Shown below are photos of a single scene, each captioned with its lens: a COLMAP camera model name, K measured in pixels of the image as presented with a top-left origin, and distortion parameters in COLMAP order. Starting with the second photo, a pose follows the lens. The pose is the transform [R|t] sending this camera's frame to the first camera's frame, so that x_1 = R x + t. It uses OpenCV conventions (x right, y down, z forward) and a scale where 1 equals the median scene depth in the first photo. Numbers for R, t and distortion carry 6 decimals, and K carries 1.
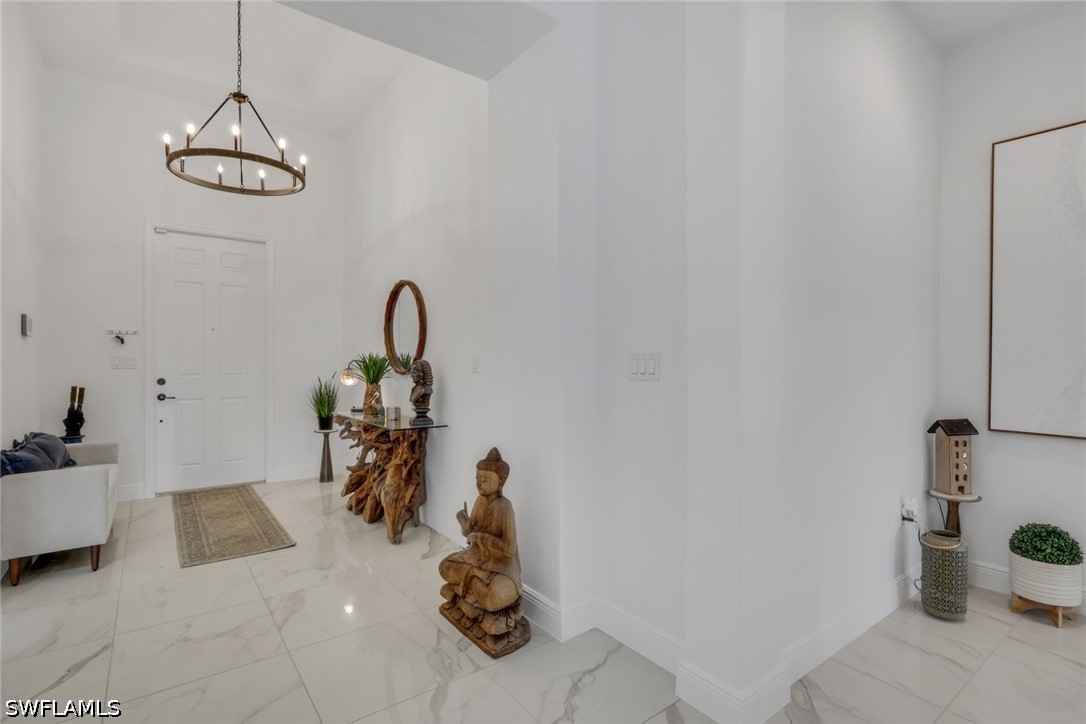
lens RADIAL K [[520.0, 0, 547.9], [0, 520.0, 365.6], [0, 0, 1]] dist [-0.022551, -0.000149]
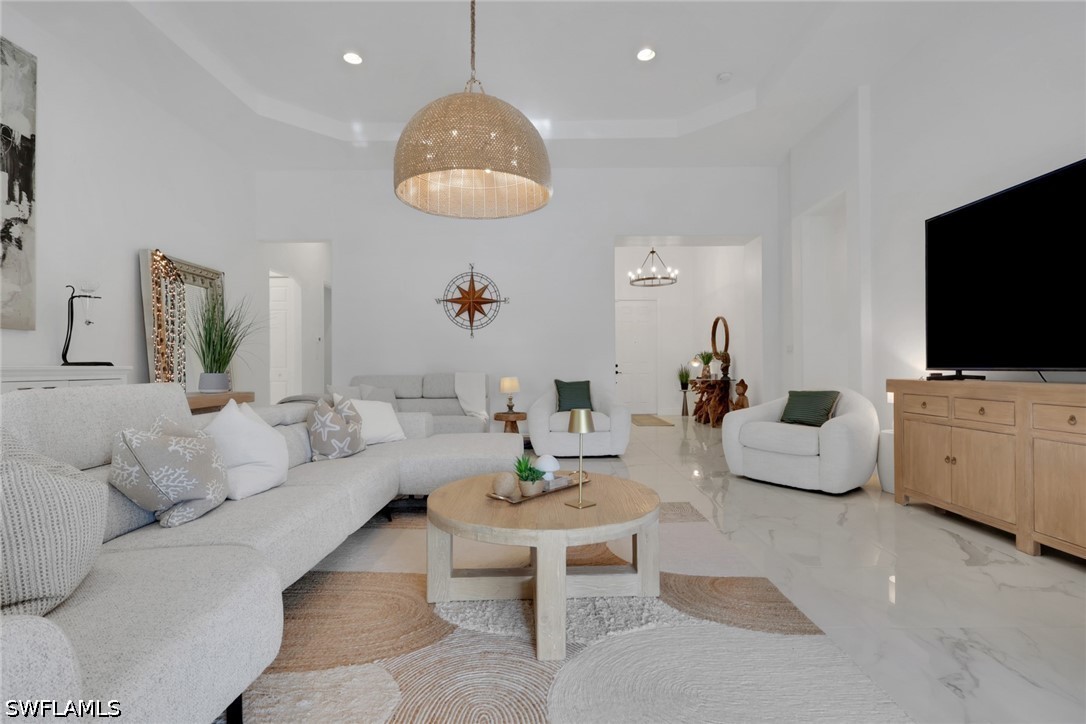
lens RADIAL K [[520.0, 0, 541.6], [0, 520.0, 370.3], [0, 0, 1]] dist [-0.022551, -0.000149]
pose [[0.788953, -0.004760, -0.614436, 0.475816], [0.000399, 0.999974, -0.007234, 0.077393], [0.614454, 0.005462, 0.788934, -1.191847]]
